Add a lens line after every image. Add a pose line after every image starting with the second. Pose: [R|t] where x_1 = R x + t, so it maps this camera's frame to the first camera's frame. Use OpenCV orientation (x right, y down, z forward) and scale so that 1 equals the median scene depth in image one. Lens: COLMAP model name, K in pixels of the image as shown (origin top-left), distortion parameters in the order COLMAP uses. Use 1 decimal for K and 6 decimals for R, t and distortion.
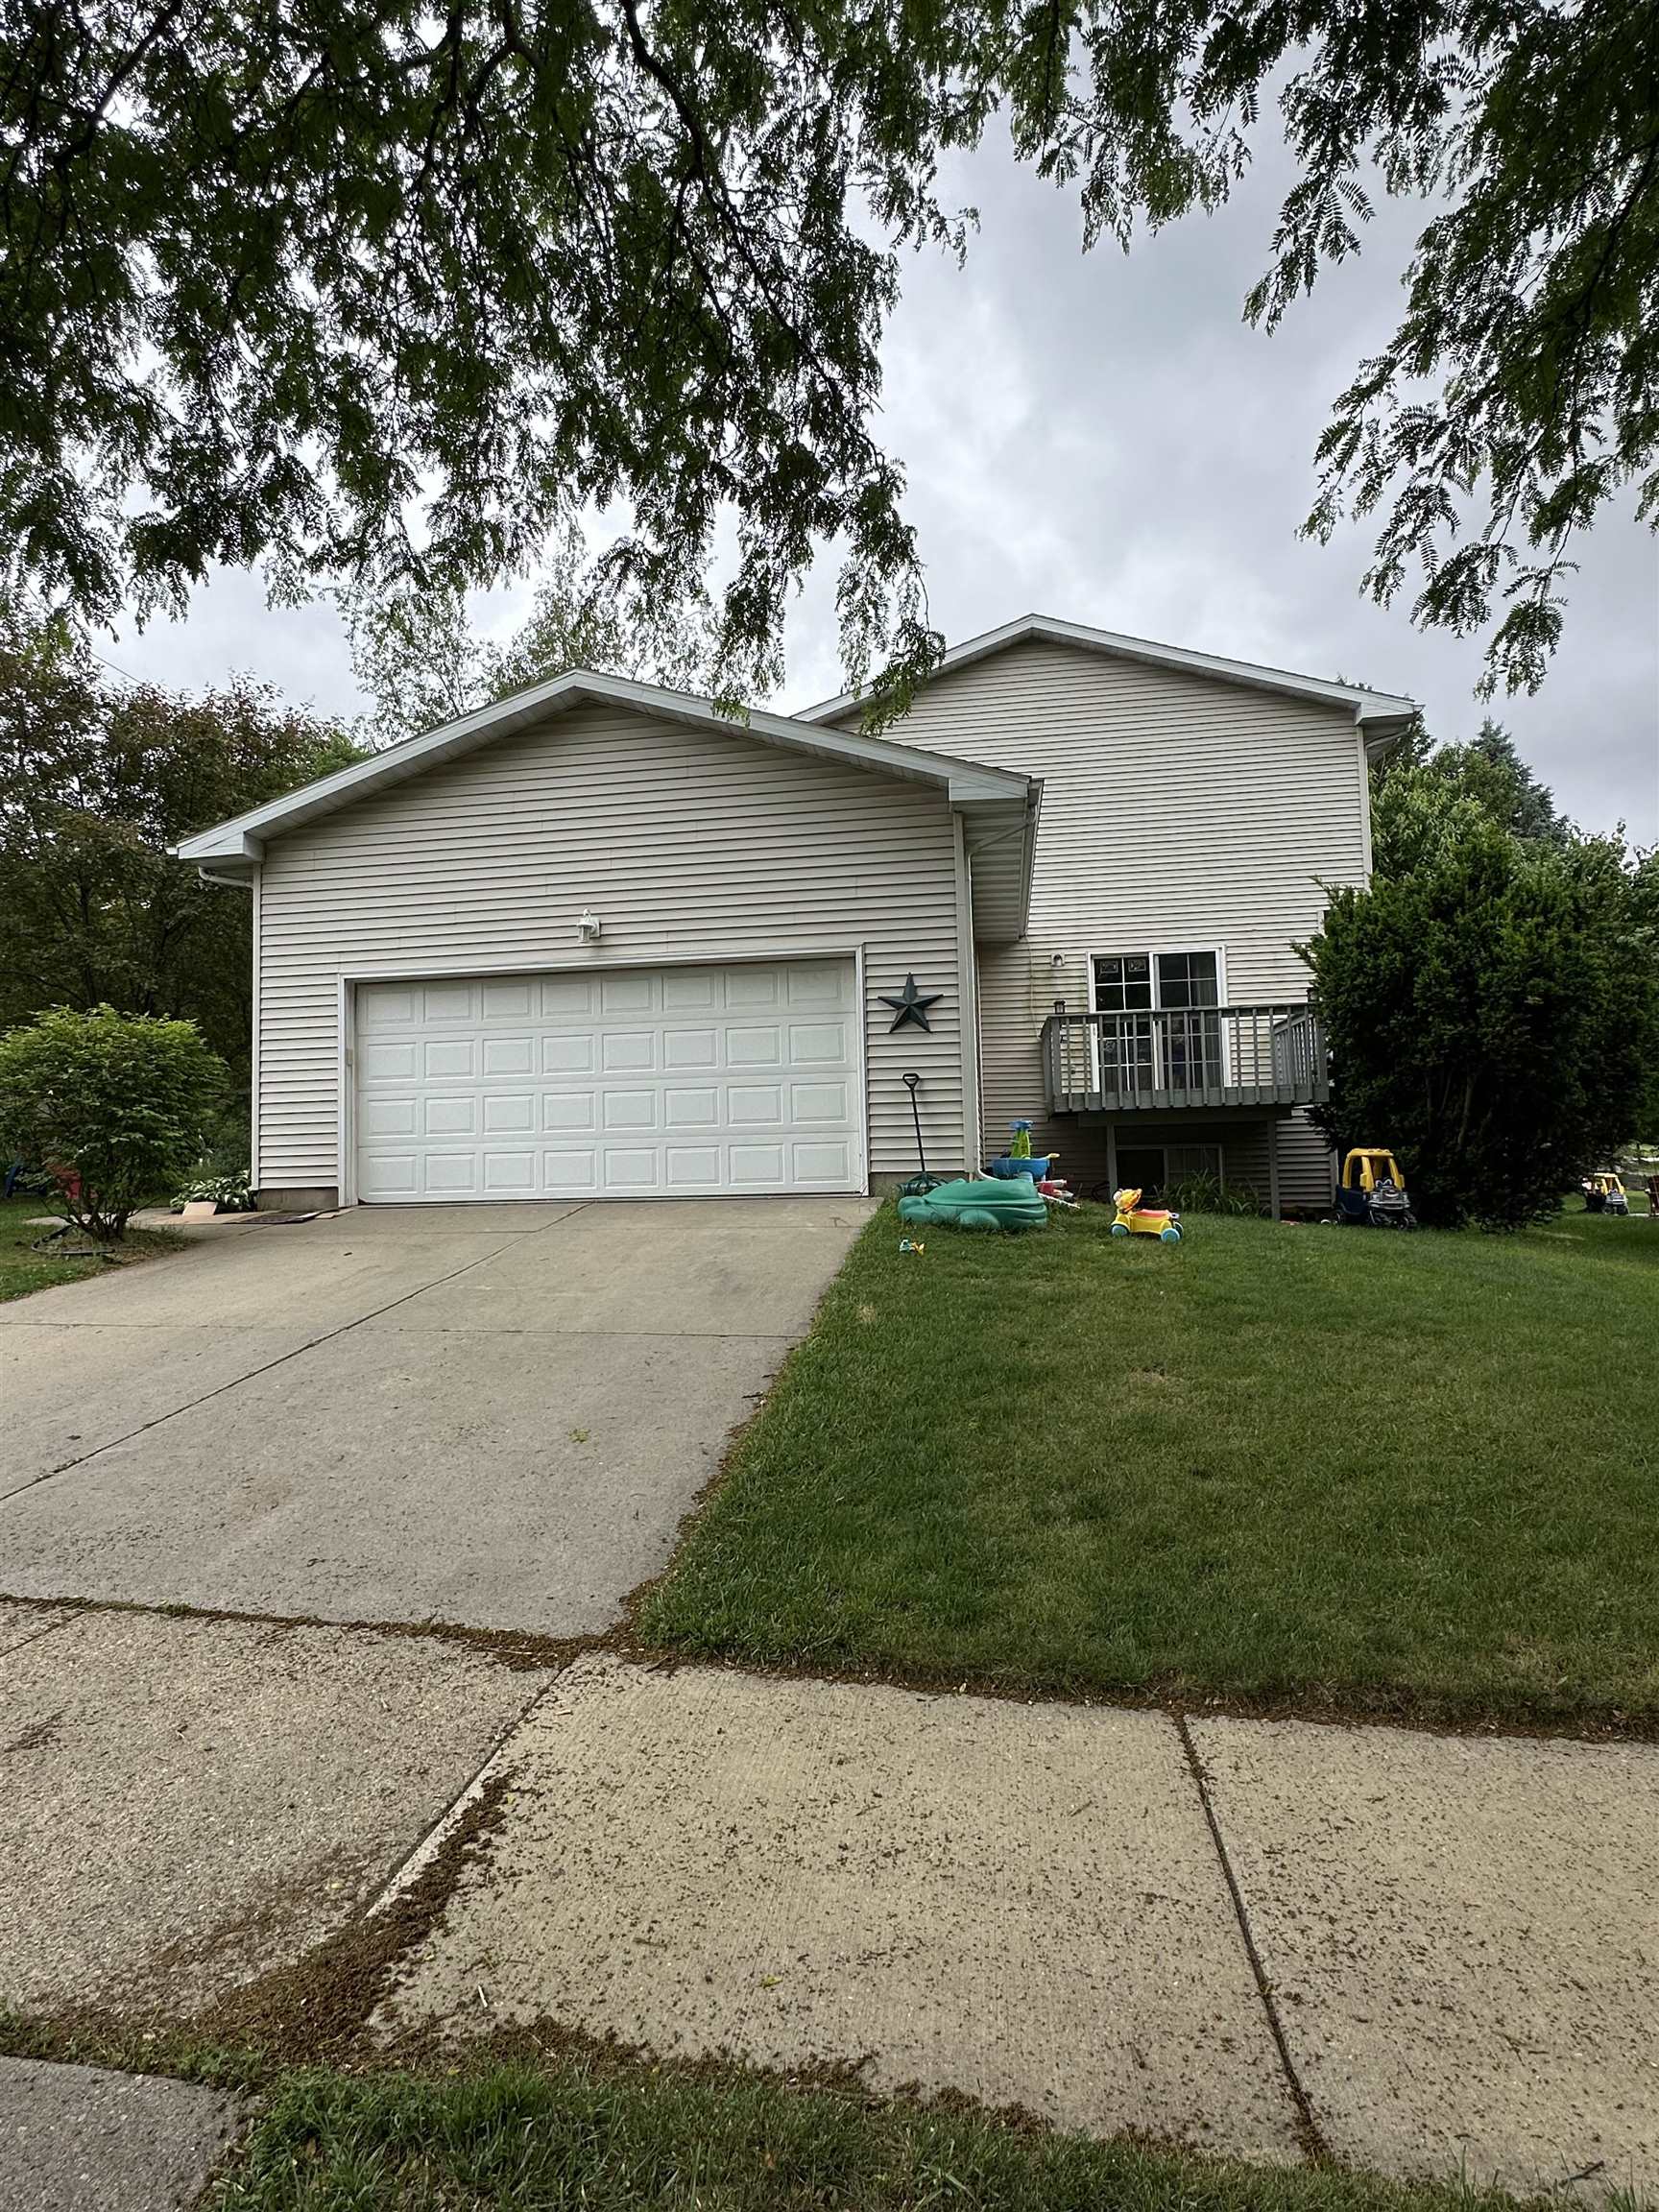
lens RADIAL K [[1153.8, 0, 842.0], [0, 1153.8, 1097.6], [0, 0, 1]] dist [0.031310, -0.000188]
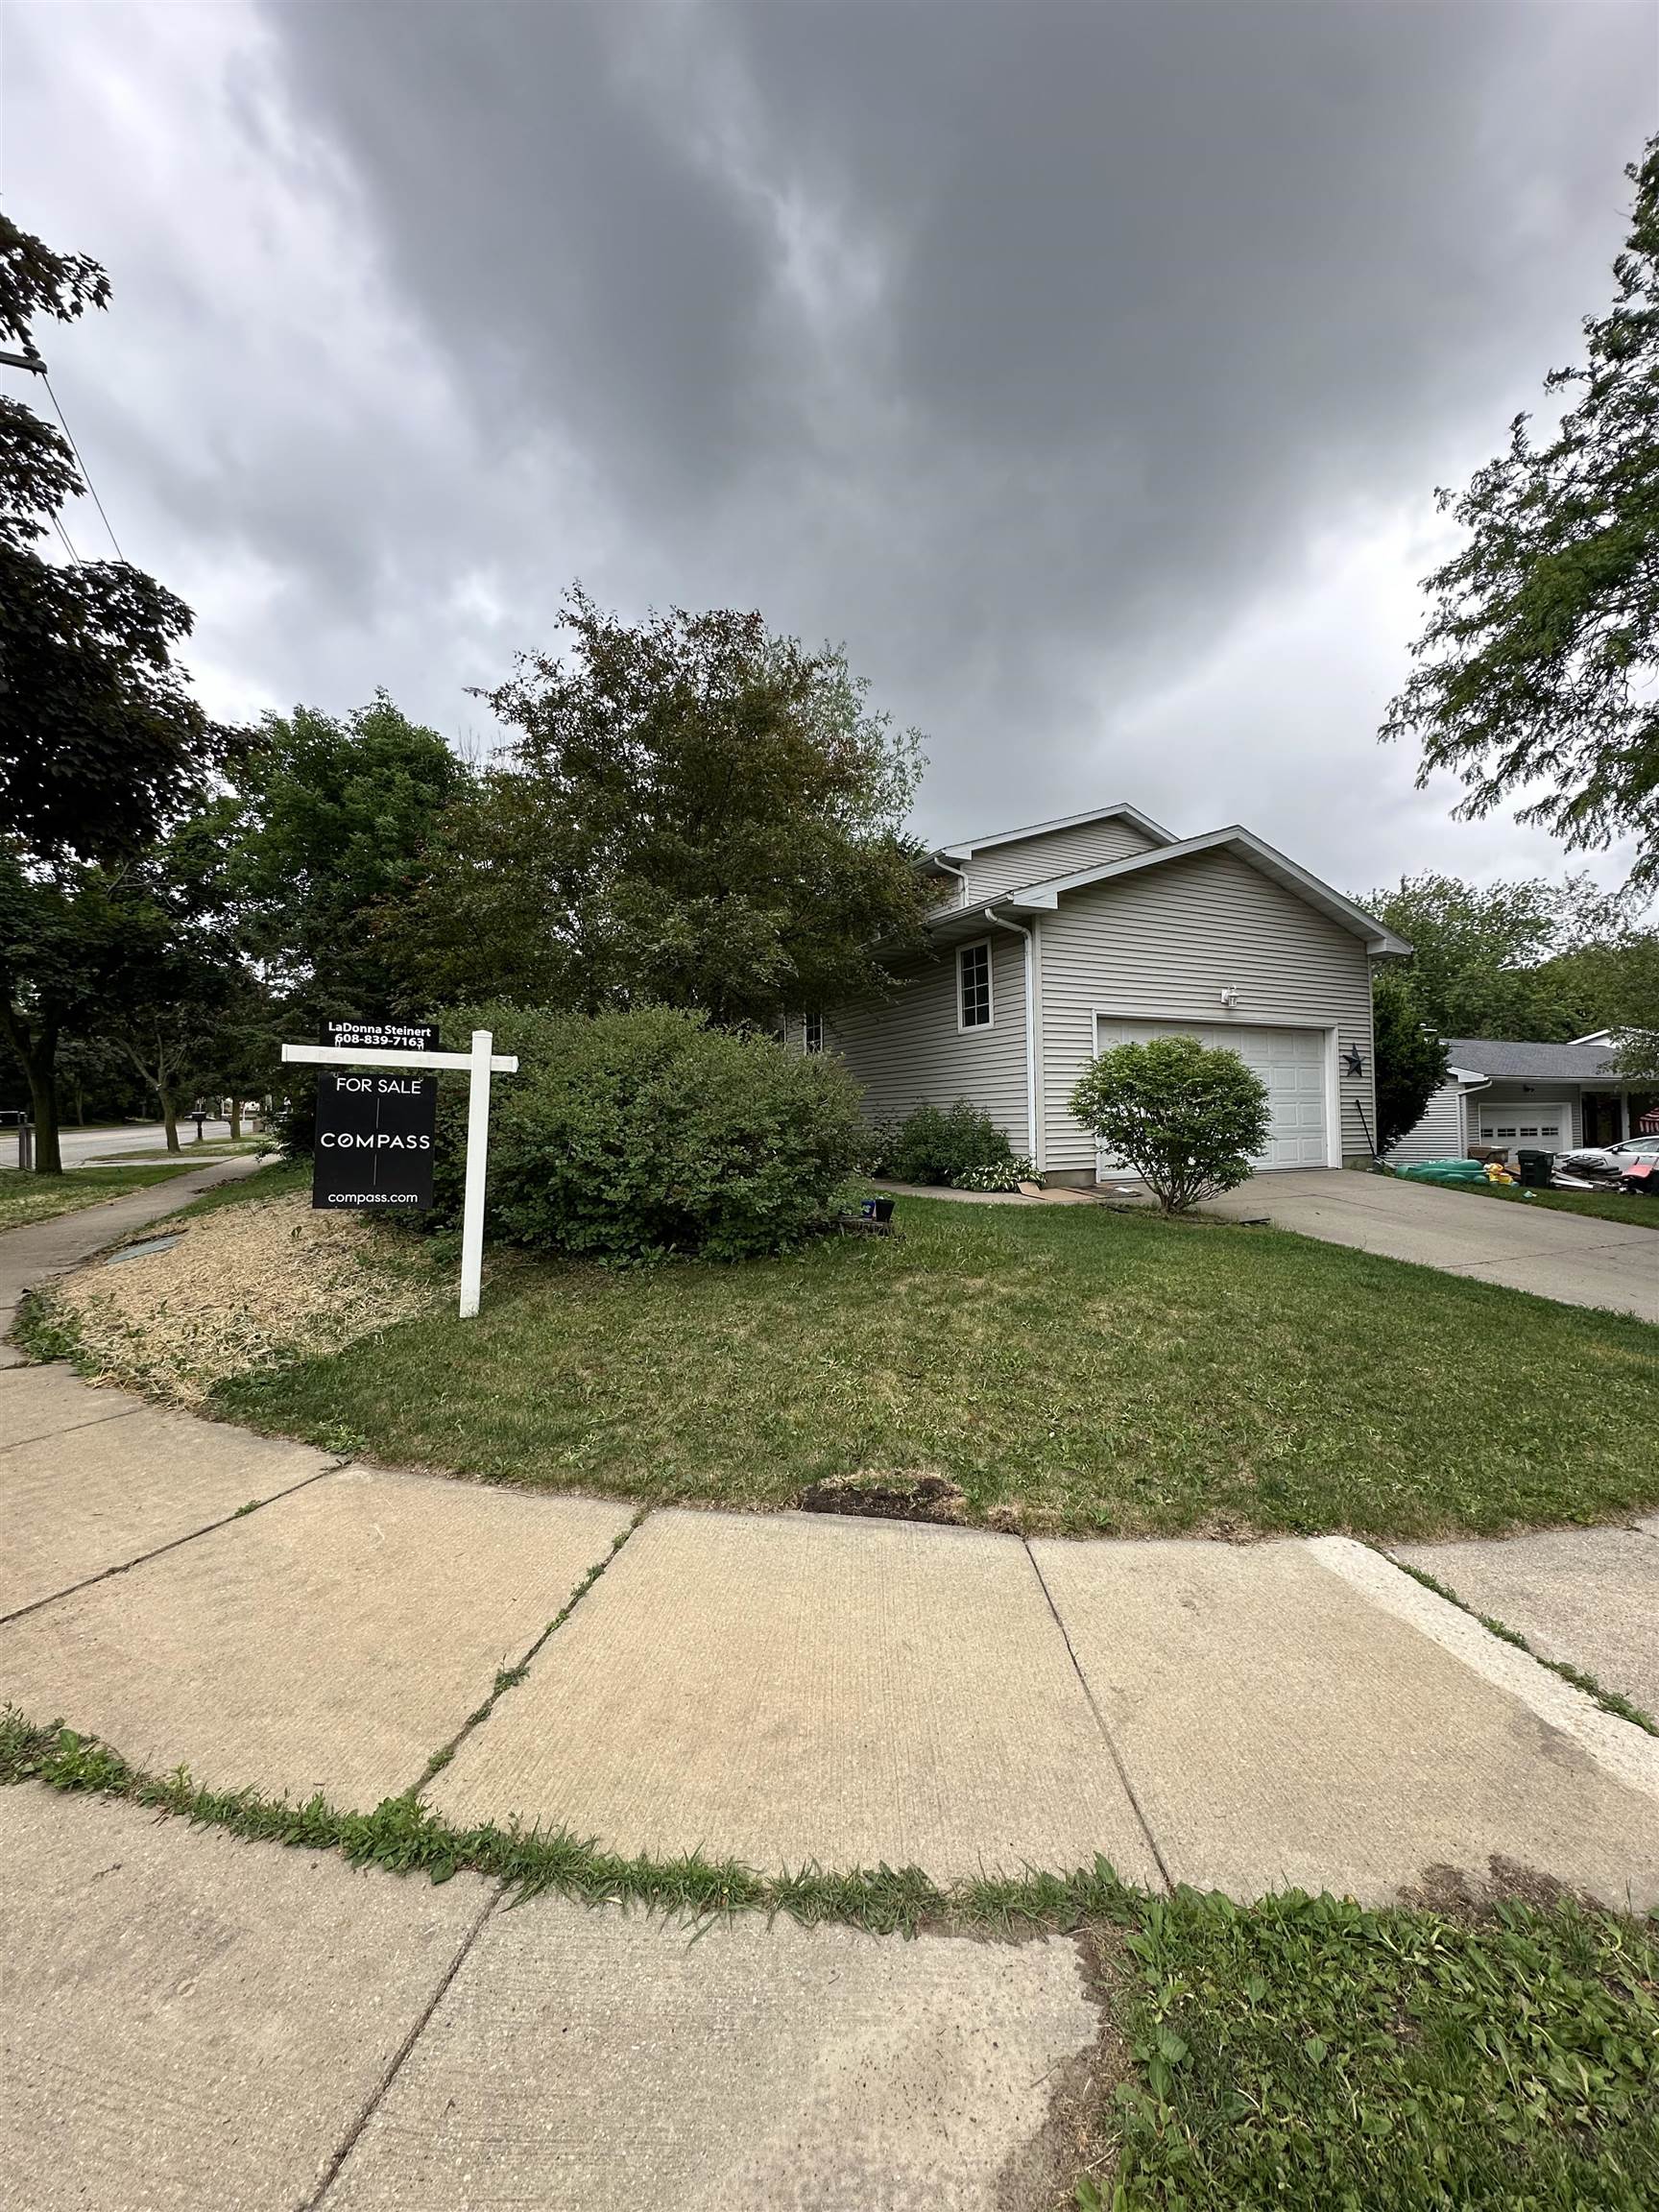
lens RADIAL K [[877.0, 0, 829.5], [0, 877.0, 1106.0], [0, 0, 1]] dist [-0.008965, 0.000000]
pose [[0.805651, 0.020478, 0.592036, -1.280611], [-0.046013, 0.998546, 0.028075, -0.011411], [-0.590601, -0.049860, 0.805422, 0.367758]]
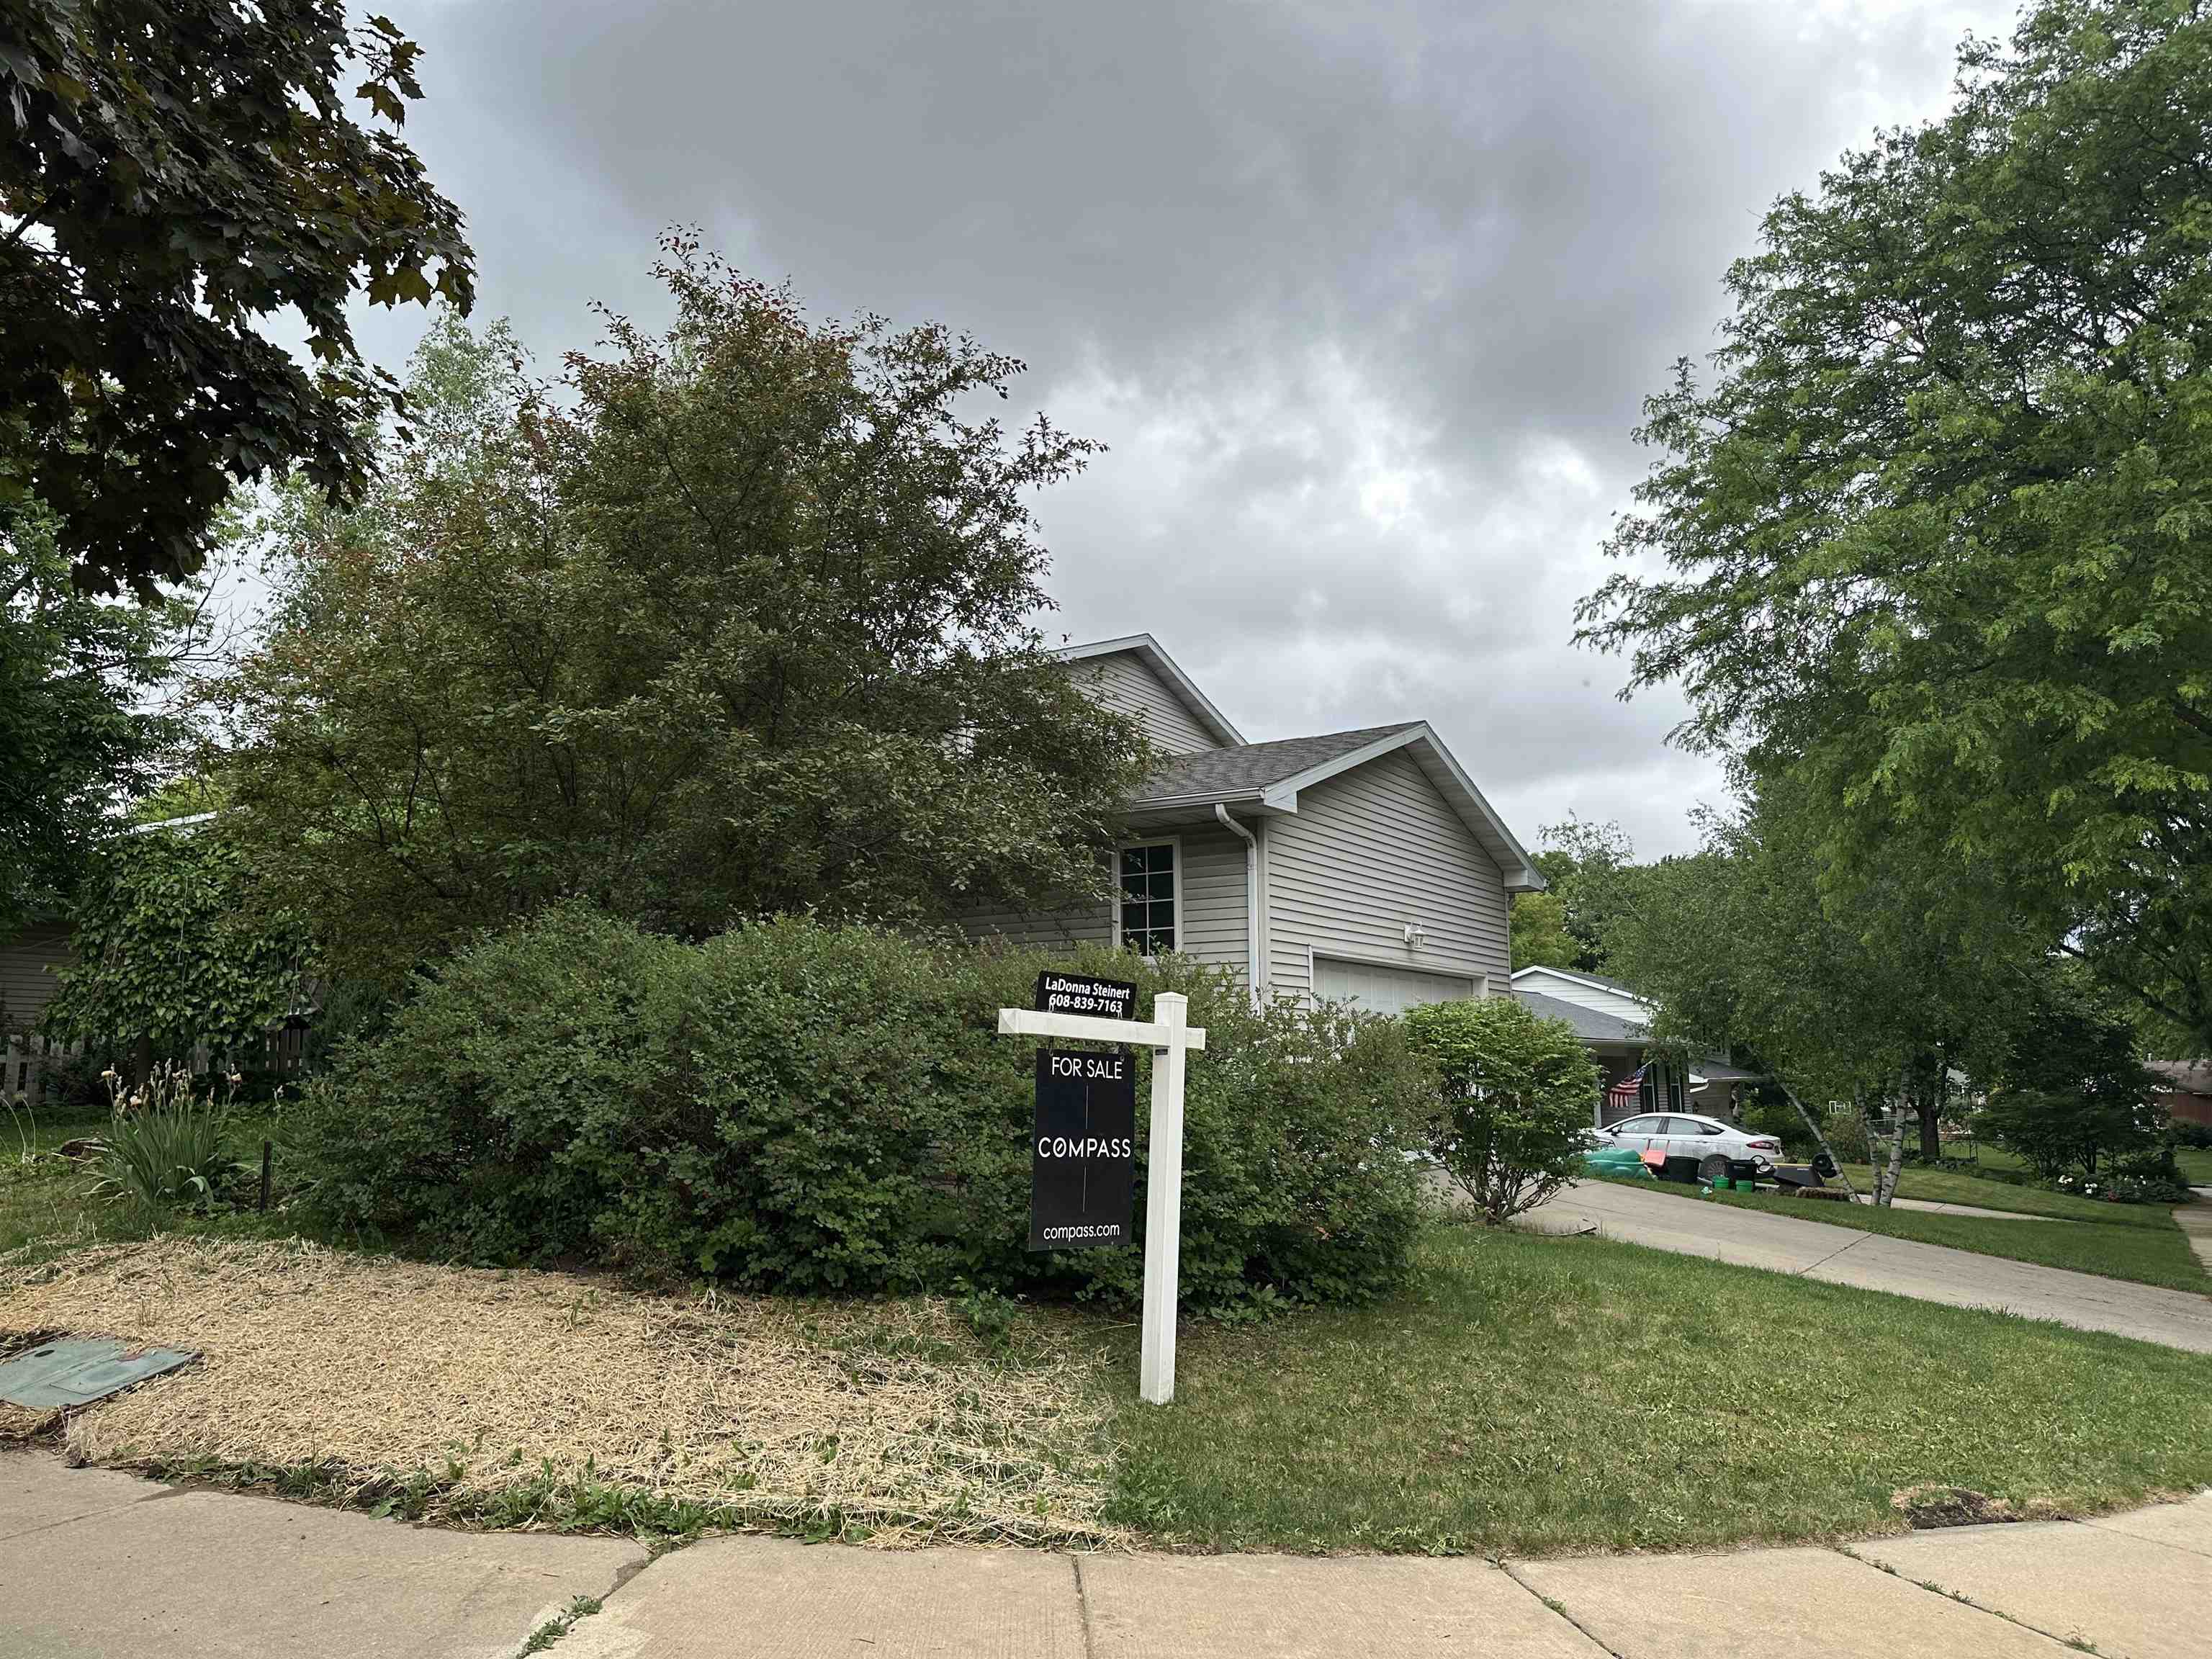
lens RADIAL K [[1534.1, 0, 1112.6], [0, 1534.1, 826.3], [0, 0, 1]] dist [0.095118, -0.133342]
pose [[0.393419, 0.163529, 0.904699, -1.720698], [-0.076680, 0.986461, -0.144962, -0.005021], [-0.916156, -0.012341, 0.400632, 0.634062]]
